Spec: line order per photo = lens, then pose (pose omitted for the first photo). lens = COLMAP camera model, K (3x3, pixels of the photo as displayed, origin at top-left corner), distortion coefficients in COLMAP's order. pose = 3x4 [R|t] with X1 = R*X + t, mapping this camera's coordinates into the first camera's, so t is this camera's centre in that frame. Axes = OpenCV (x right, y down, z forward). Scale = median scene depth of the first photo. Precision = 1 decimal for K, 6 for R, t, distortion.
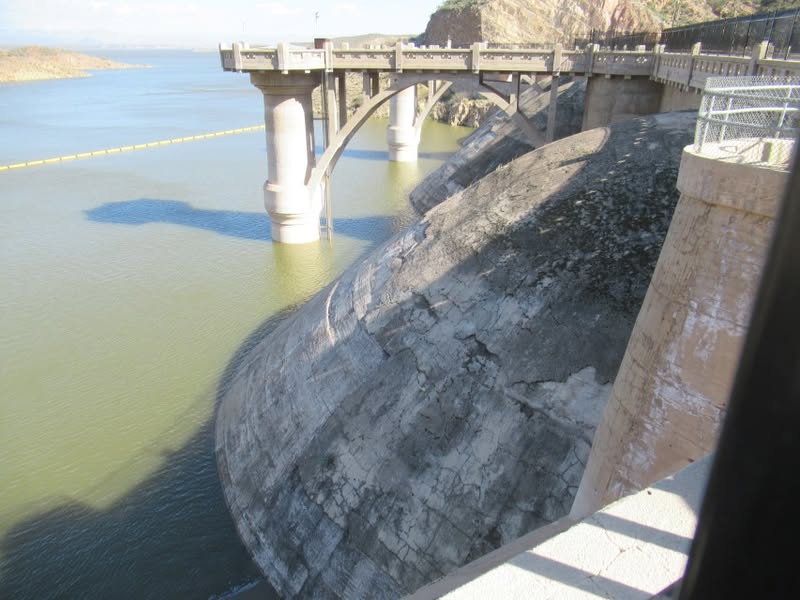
lens RADIAL K [[590.5, 0, 400.4], [0, 590.5, 304.8], [0, 0, 1]] dist [-0.015643, -0.002719]
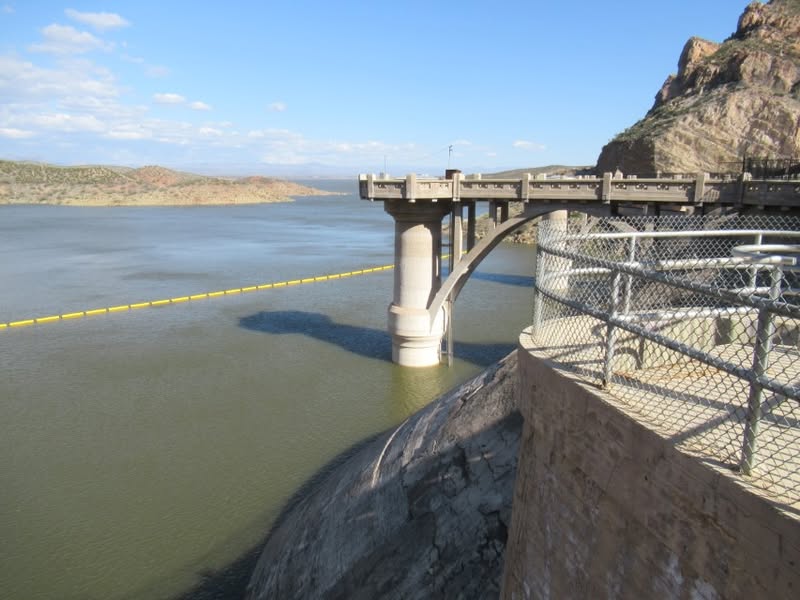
lens RADIAL K [[590.5, 0, 402.8], [0, 590.5, 300.0], [0, 0, 1]] dist [-0.015643, -0.002719]
pose [[0.955427, 0.054056, -0.290238, 0.096997], [-0.112873, 0.975290, -0.189917, -0.028141], [0.272800, 0.214212, 0.937920, 0.065087]]
